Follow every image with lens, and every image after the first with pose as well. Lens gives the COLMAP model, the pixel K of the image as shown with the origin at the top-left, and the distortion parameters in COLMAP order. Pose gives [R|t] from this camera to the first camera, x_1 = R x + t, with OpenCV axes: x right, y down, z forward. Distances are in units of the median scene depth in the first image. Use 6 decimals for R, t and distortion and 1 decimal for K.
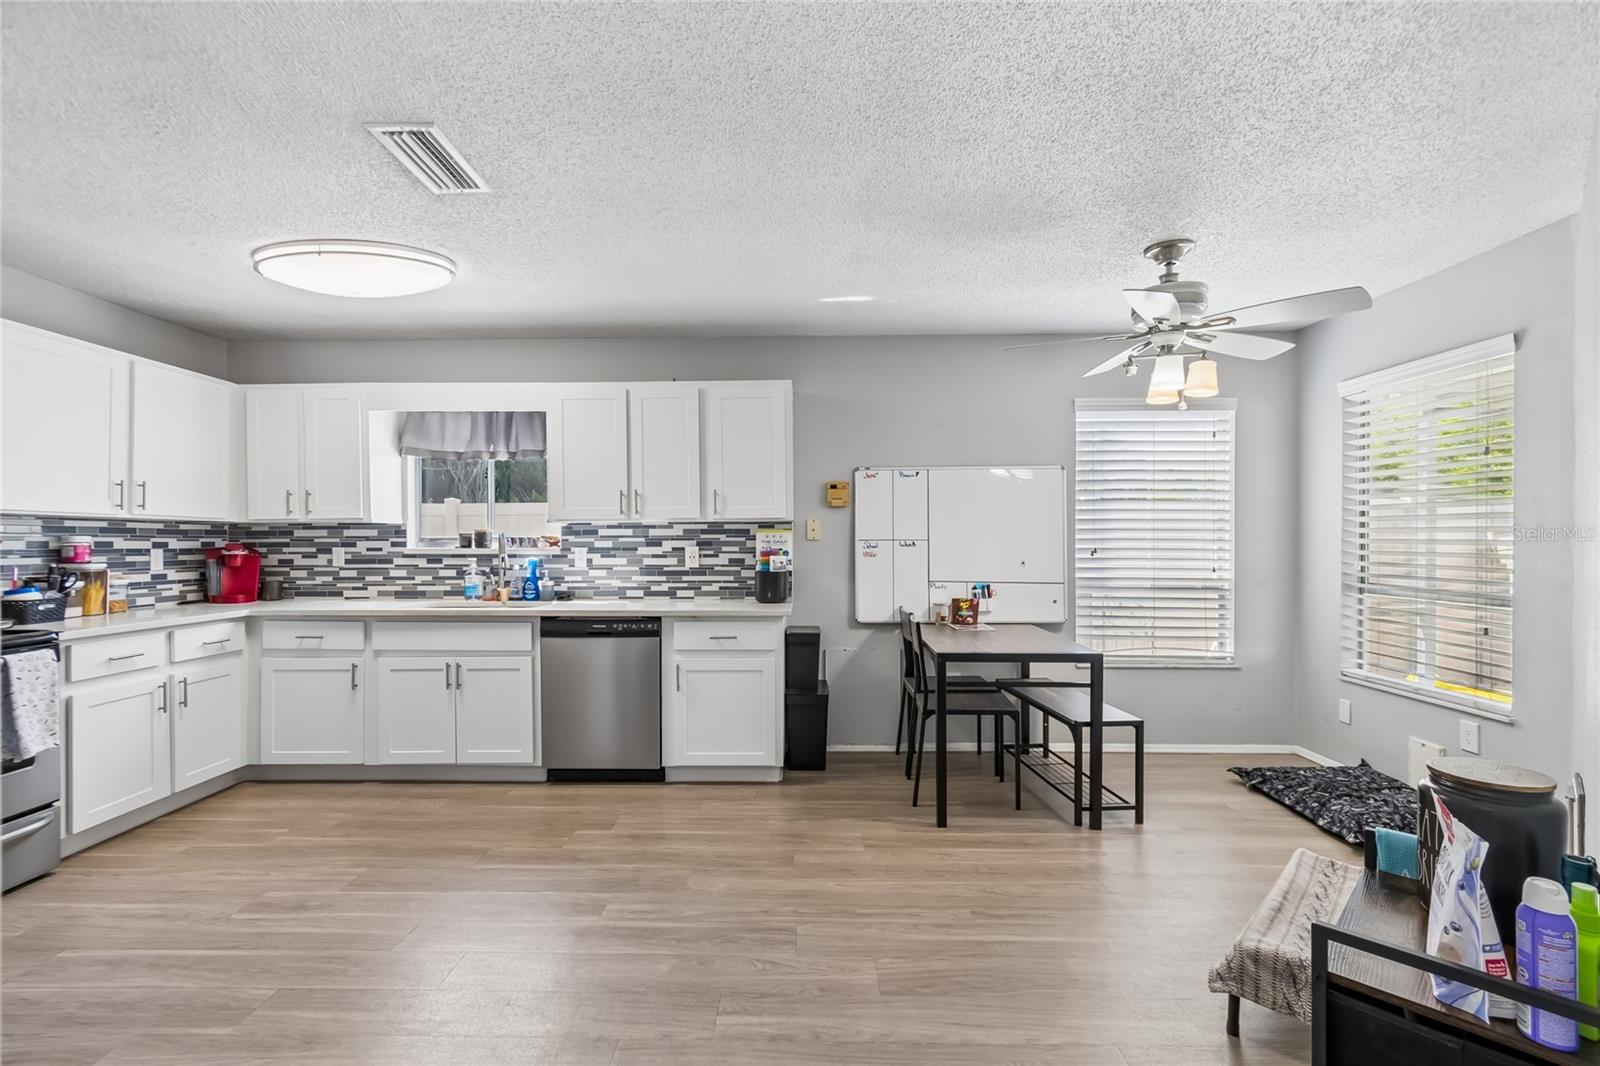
lens RADIAL K [[712.1, 0, 794.4], [0, 712.1, 543.8], [0, 0, 1]] dist [0.007193, -0.003182]
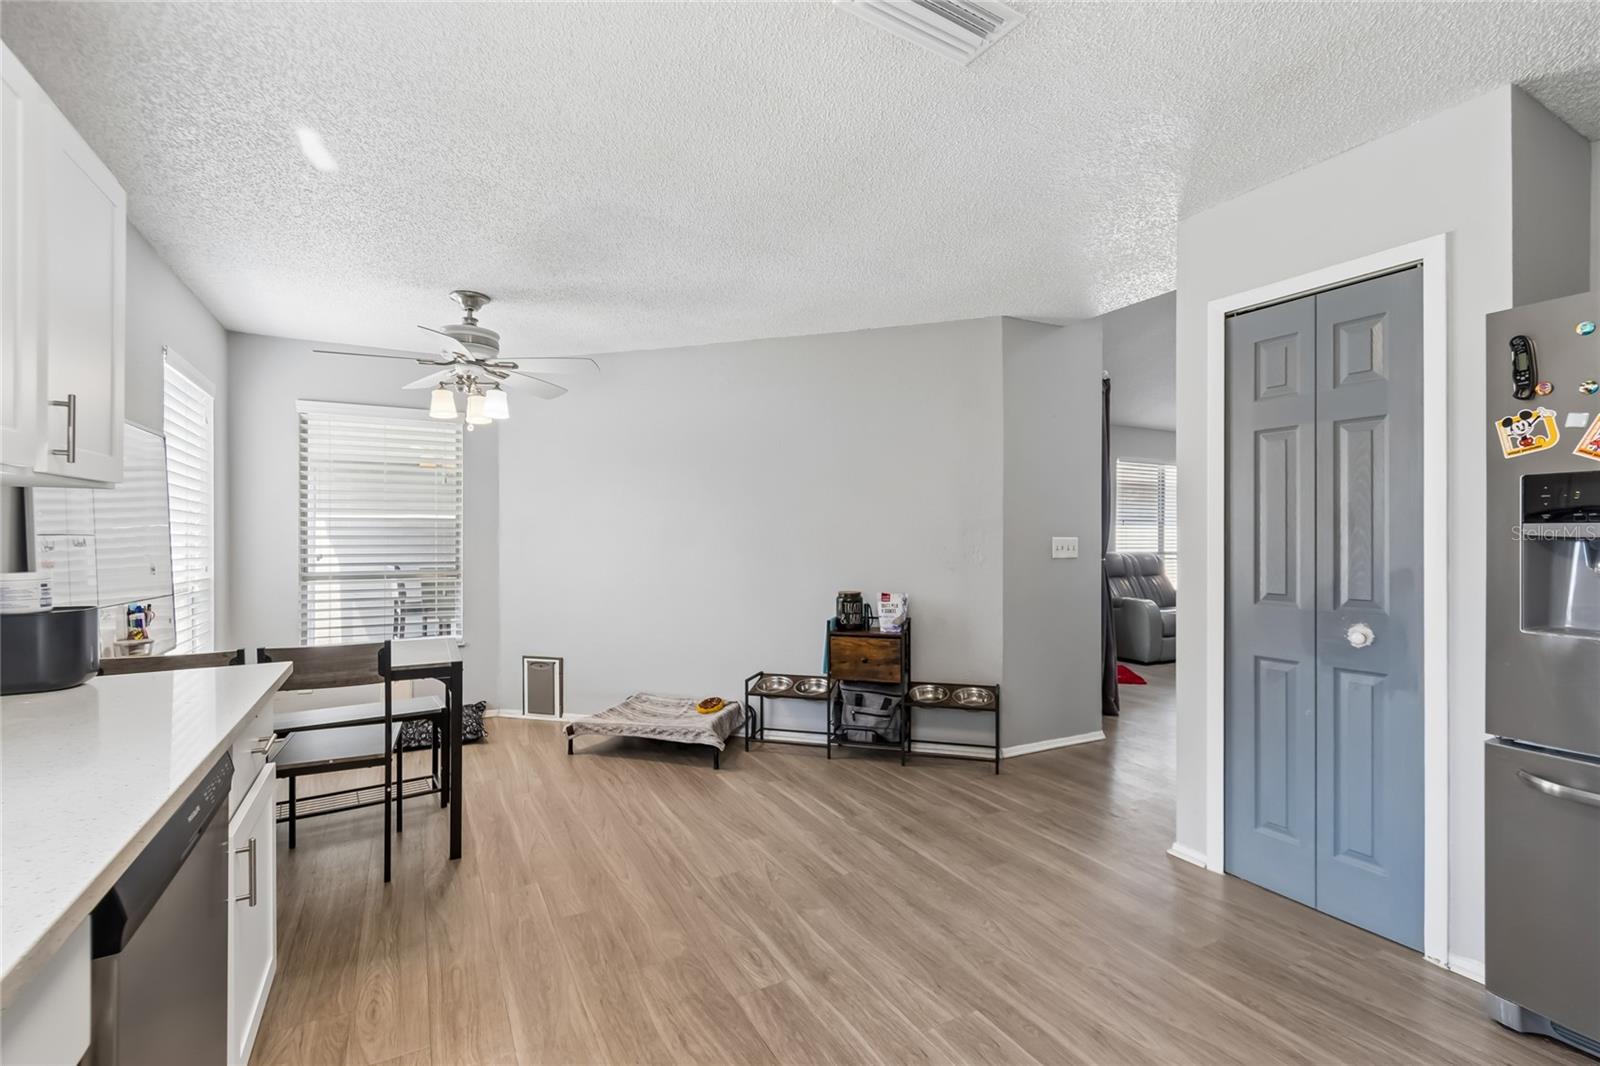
lens RADIAL K [[712.1, 0, 788.7], [0, 712.1, 526.3], [0, 0, 1]] dist [0.007193, -0.003182]
pose [[-0.493957, 0.017313, 0.869314, -0.578267], [0.007312, 0.999849, -0.015758, 0.000676], [-0.869456, -0.001427, -0.494009, 0.805888]]
